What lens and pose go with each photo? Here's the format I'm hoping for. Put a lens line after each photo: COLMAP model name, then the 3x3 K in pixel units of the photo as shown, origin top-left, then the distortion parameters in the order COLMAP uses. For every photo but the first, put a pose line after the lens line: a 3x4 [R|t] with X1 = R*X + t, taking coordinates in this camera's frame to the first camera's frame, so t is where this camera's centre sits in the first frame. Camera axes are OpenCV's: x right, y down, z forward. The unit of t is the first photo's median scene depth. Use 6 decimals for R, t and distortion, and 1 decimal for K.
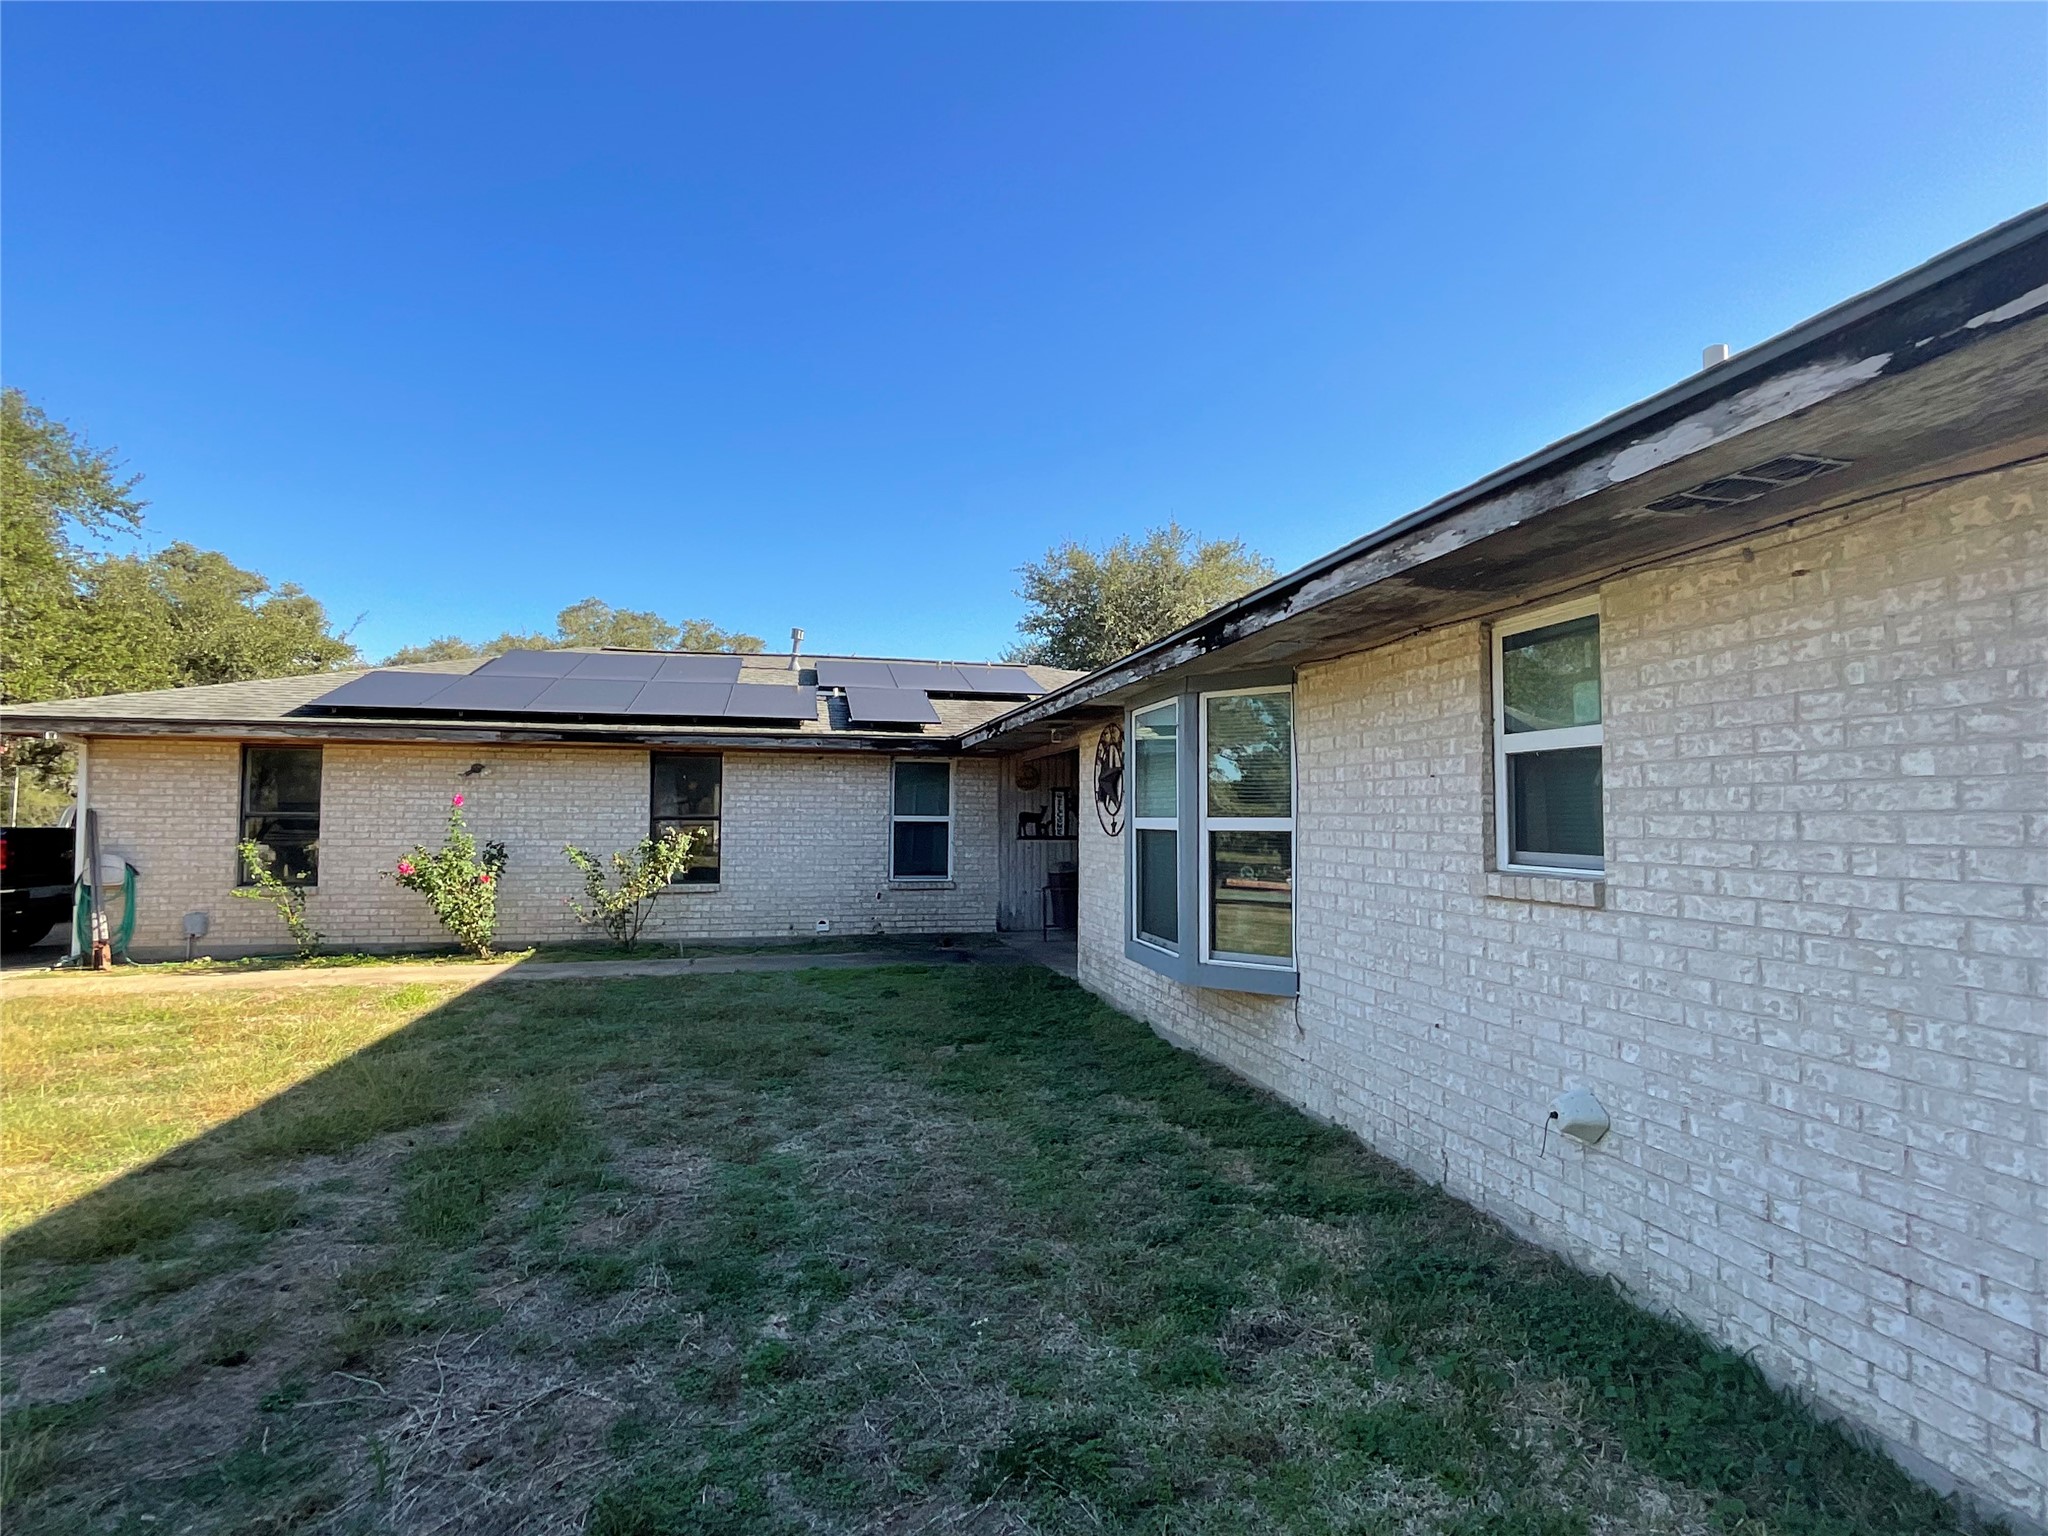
lens RADIAL K [[1034.0, 0, 1033.0], [0, 1034.0, 769.4], [0, 0, 1]] dist [0.006562, 0.006441]
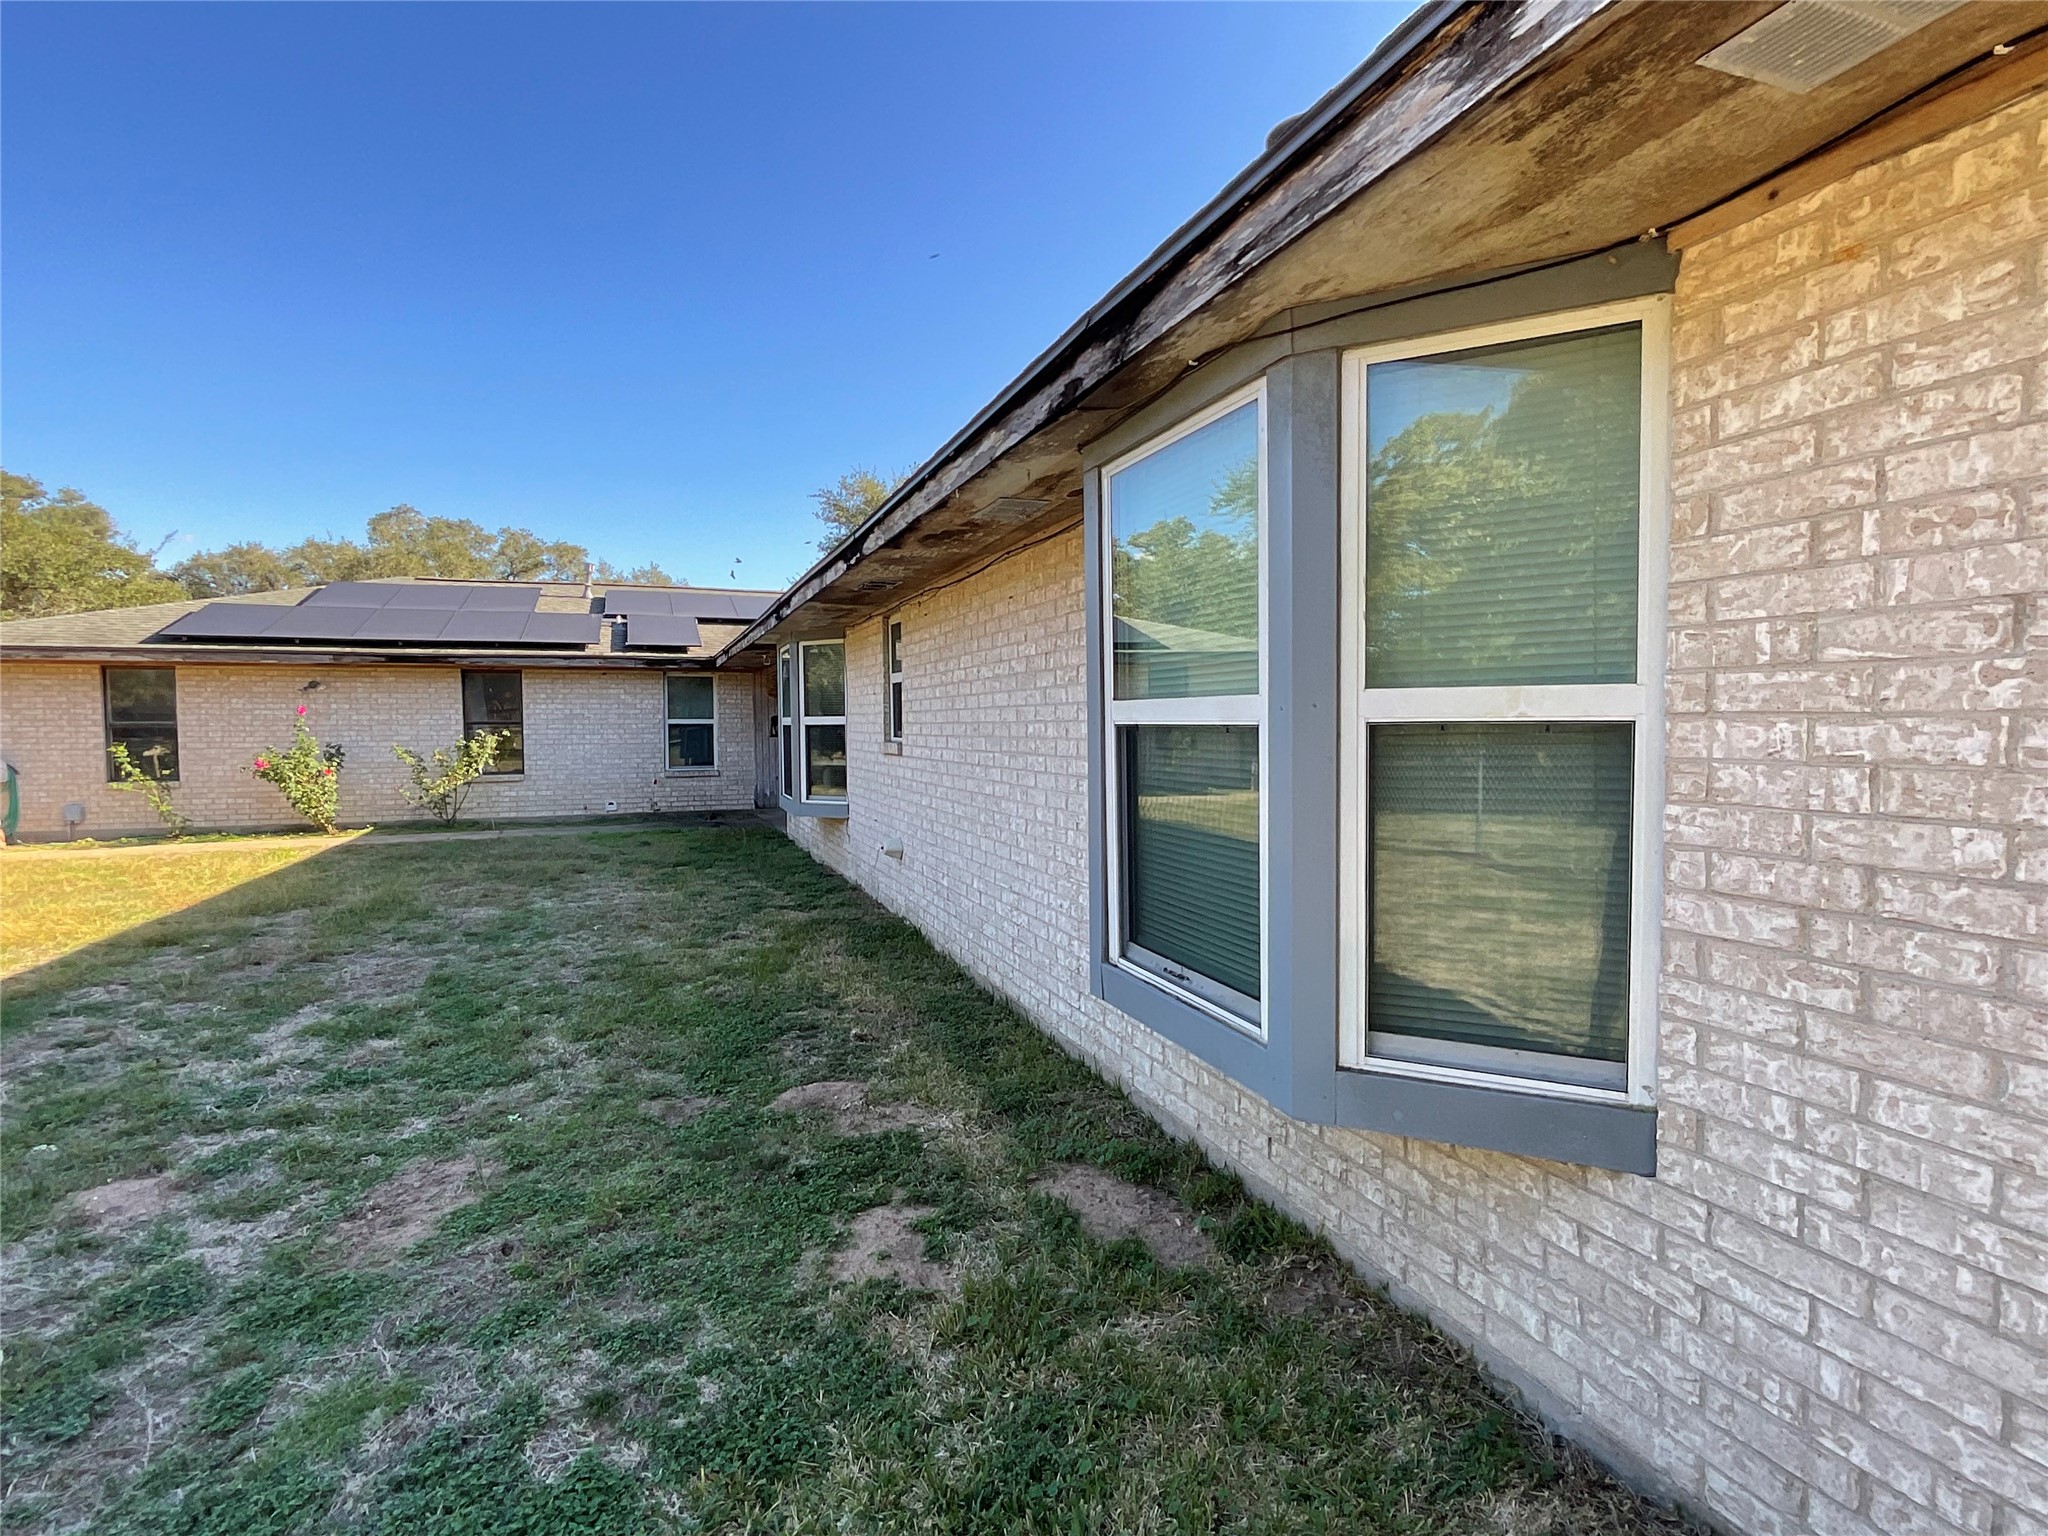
lens RADIAL K [[1034.0, 0, 1014.9], [0, 1034.0, 766.3], [0, 0, 1]] dist [0.006562, 0.006441]
pose [[0.992624, -0.017287, 0.119996, 0.147155], [0.006417, 0.995885, 0.090393, -0.010523], [-0.121065, -0.088956, 0.988651, -0.339909]]
